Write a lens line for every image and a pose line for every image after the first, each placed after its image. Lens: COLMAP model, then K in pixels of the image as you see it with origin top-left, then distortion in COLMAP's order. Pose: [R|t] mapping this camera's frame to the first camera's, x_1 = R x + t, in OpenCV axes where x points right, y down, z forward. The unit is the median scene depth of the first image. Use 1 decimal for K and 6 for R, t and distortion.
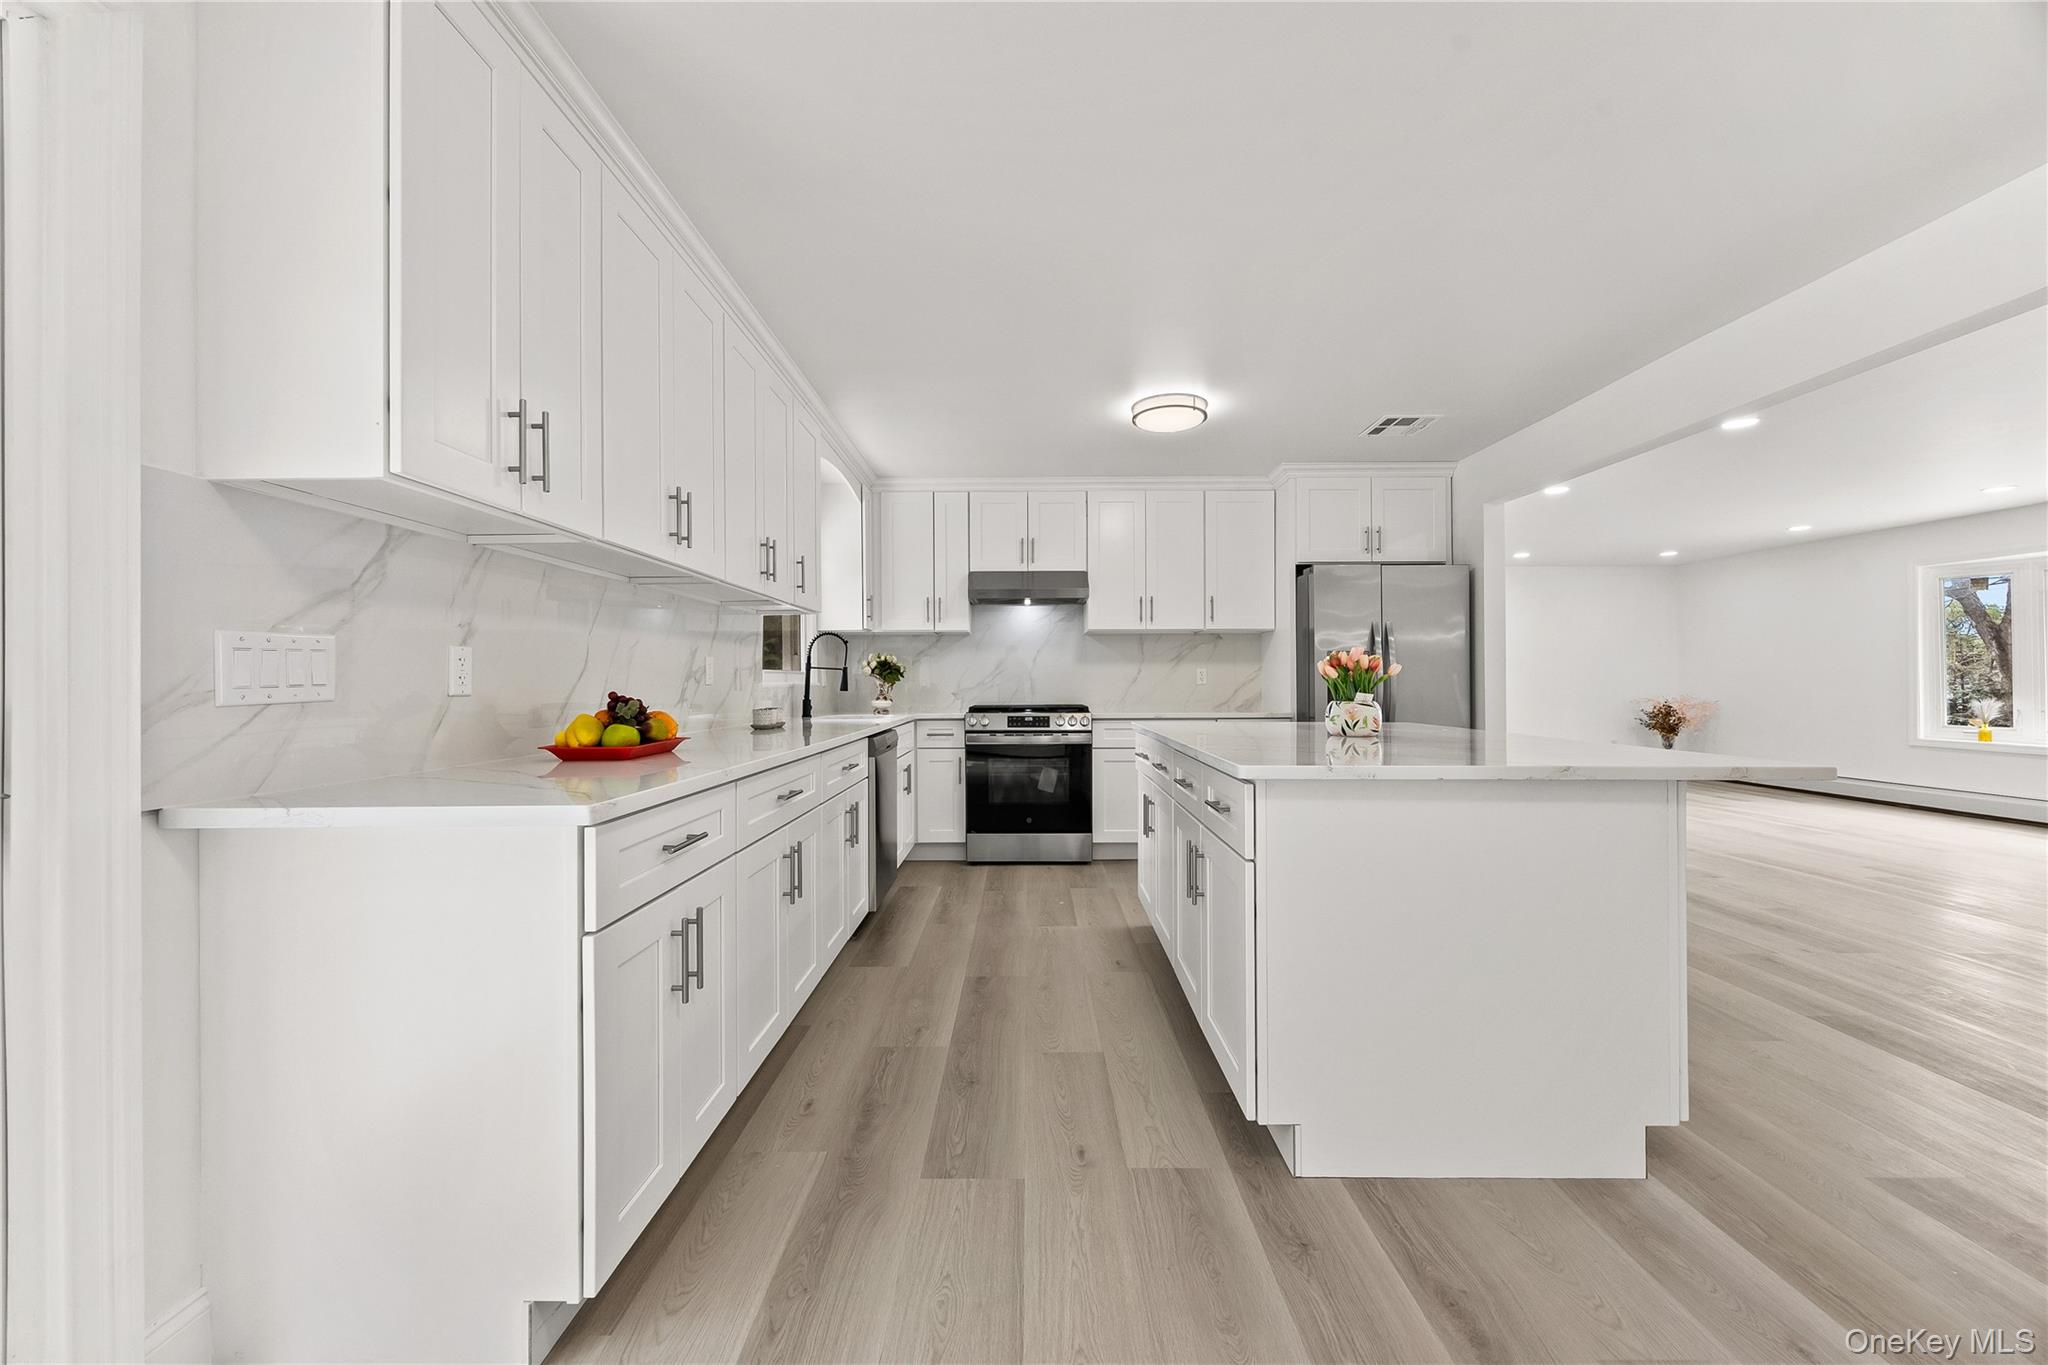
lens RADIAL K [[811.1, 0, 1014.7], [0, 811.1, 678.3], [0, 0, 1]] dist [0.000947, 0.001972]
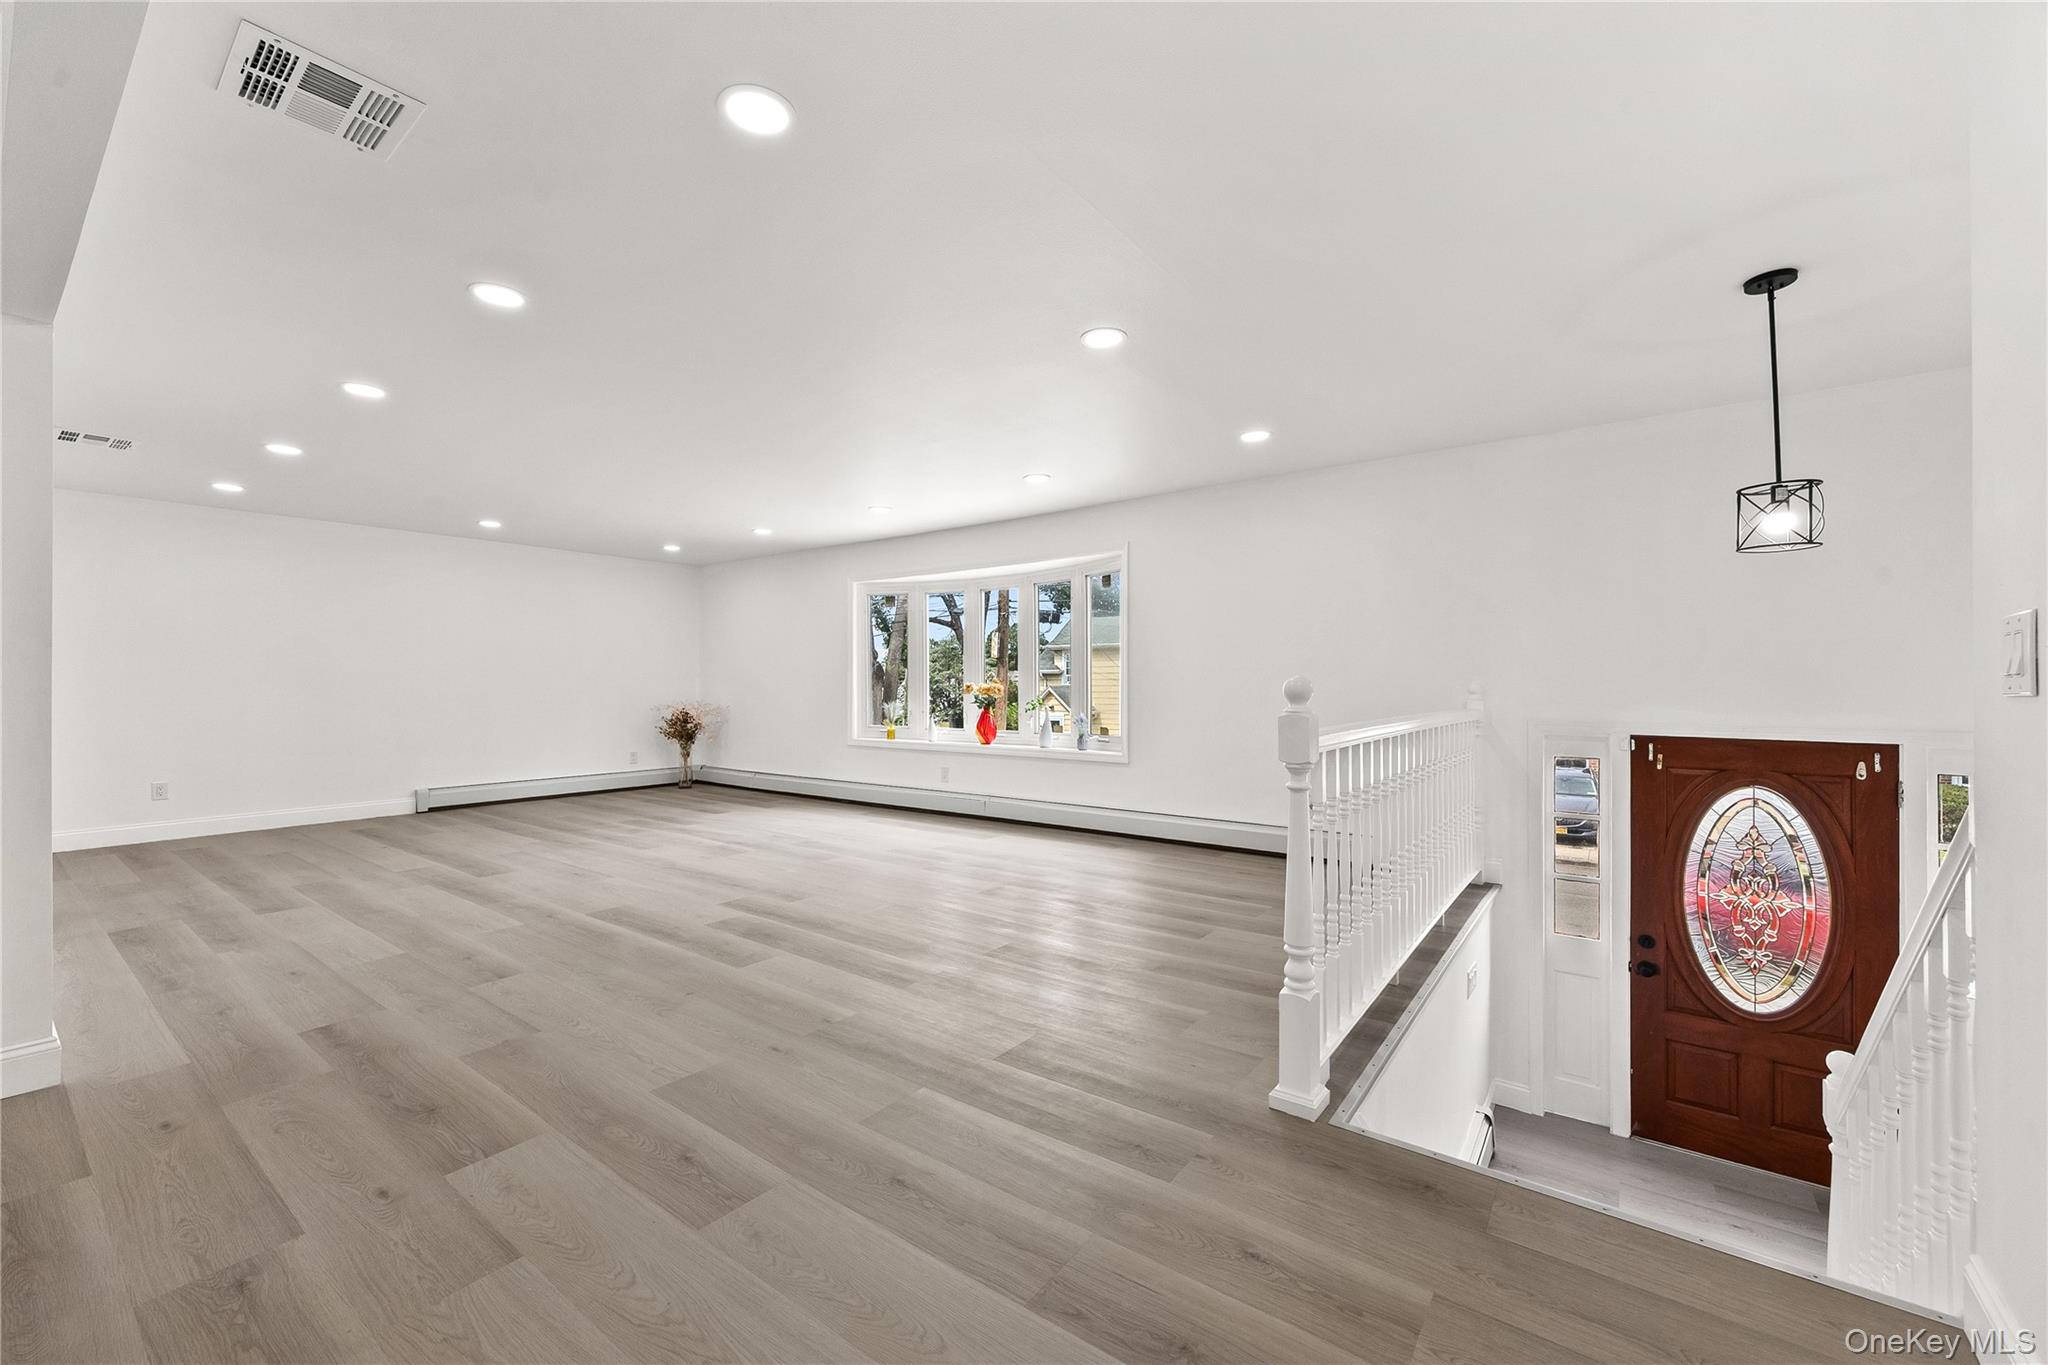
lens RADIAL K [[811.1, 0, 1012.0], [0, 811.1, 684.5], [0, 0, 1]] dist [0.000947, 0.001972]
pose [[0.613967, 0.002629, 0.789328, 0.529635], [-0.003950, 0.999992, -0.000258, 0.000439], [-0.789322, -0.002959, 0.613972, 0.223294]]
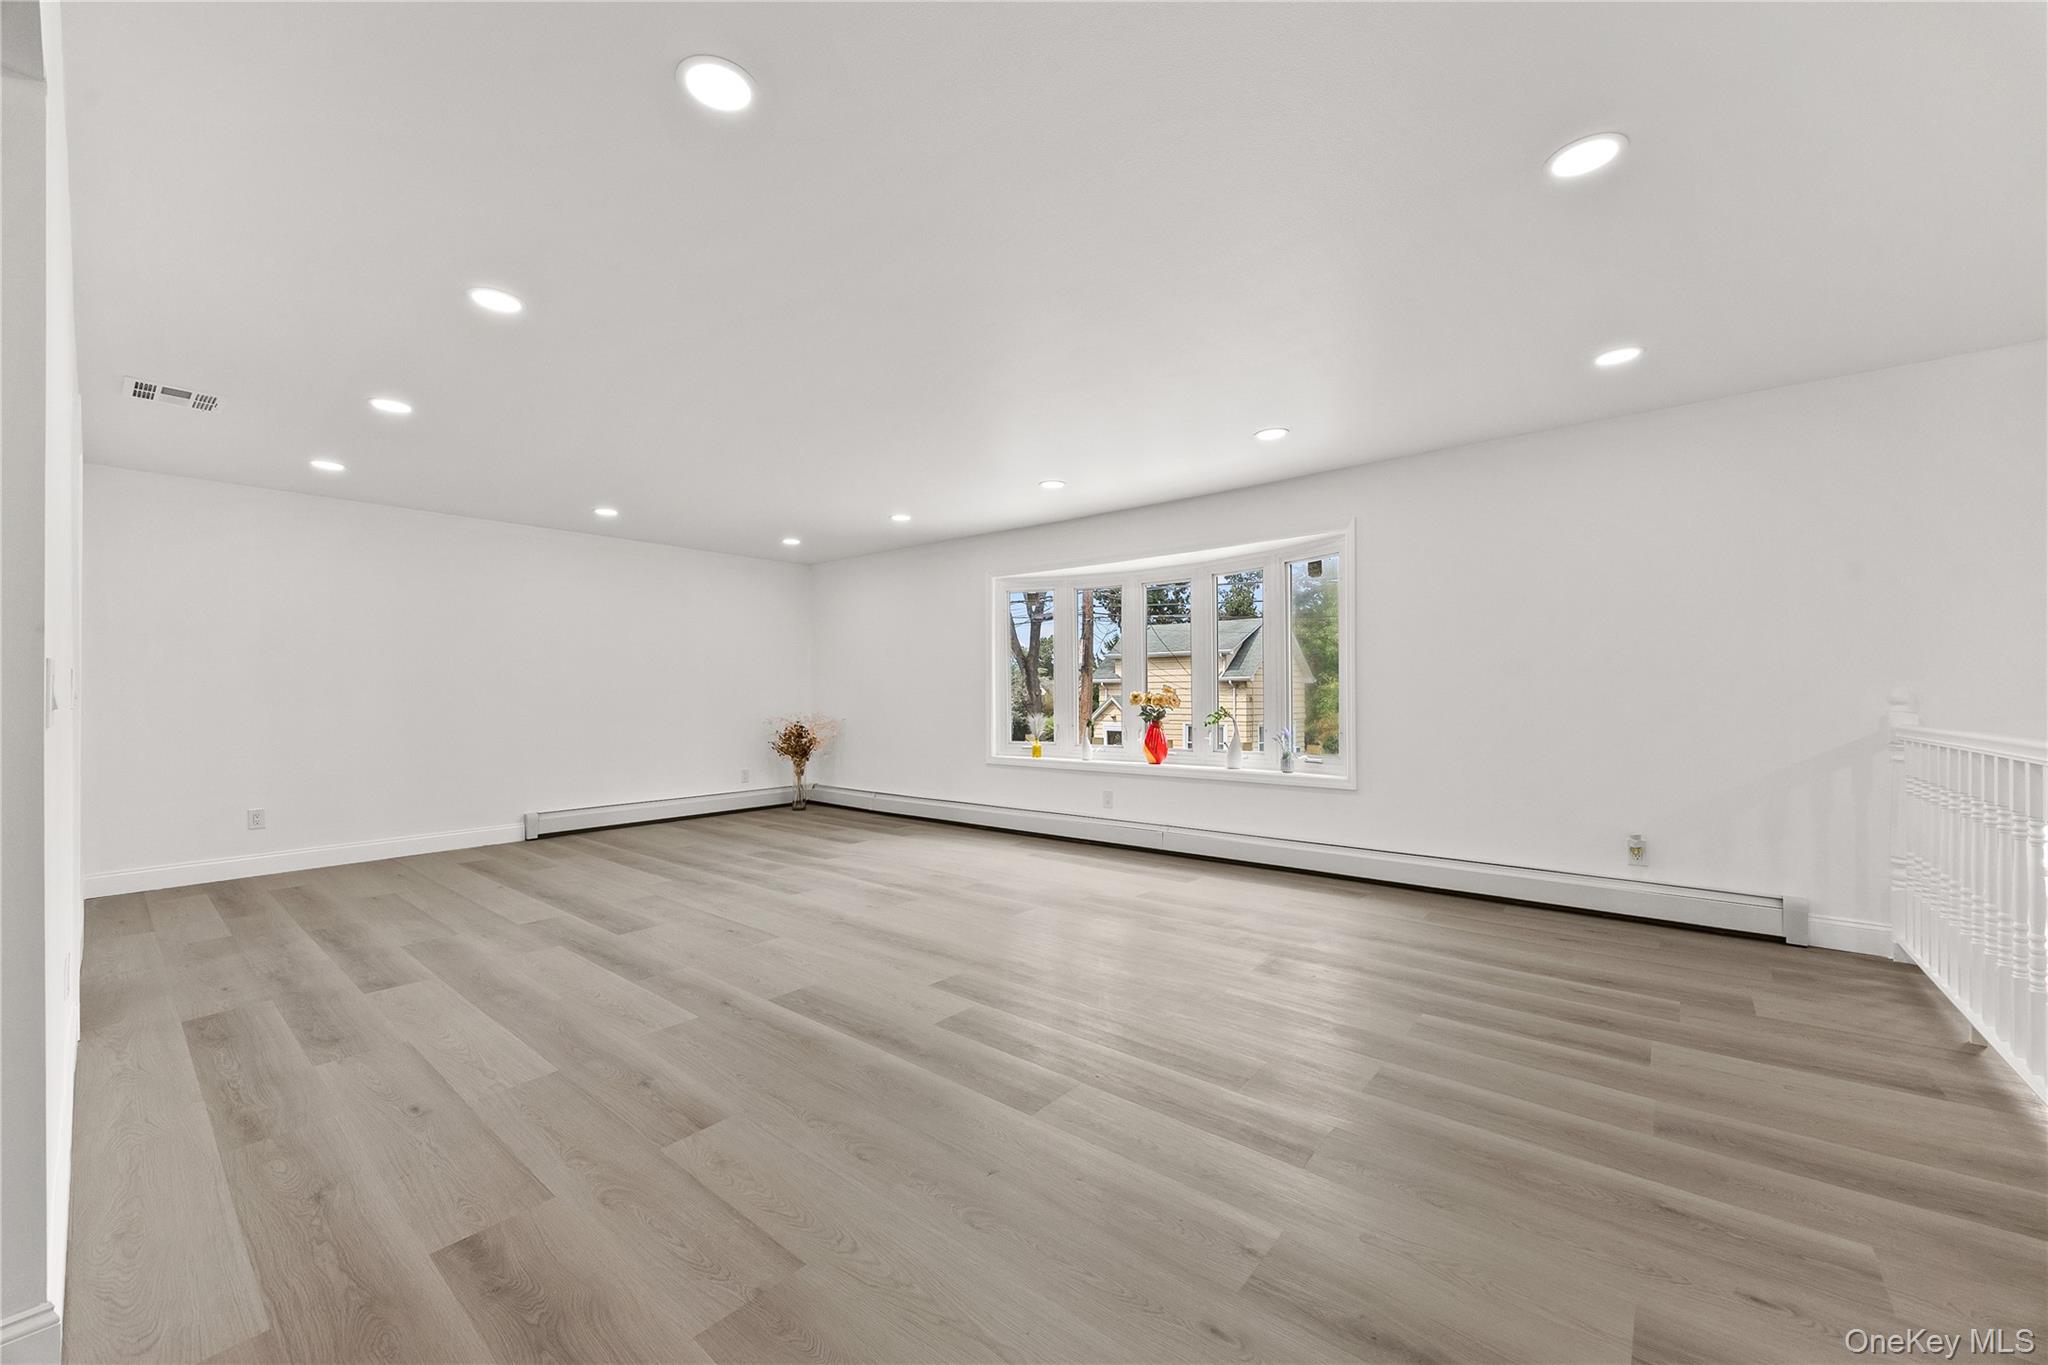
lens RADIAL K [[795.9, 0, 986.4], [0, 795.9, 693.7], [0, 0, 1]] dist [0.006214, -0.000192]
pose [[0.674207, 0.000614, 0.738542, 0.573358], [-0.000321, 1.000000, -0.000539, 0.000428], [-0.738542, 0.000127, 0.674207, 0.521434]]
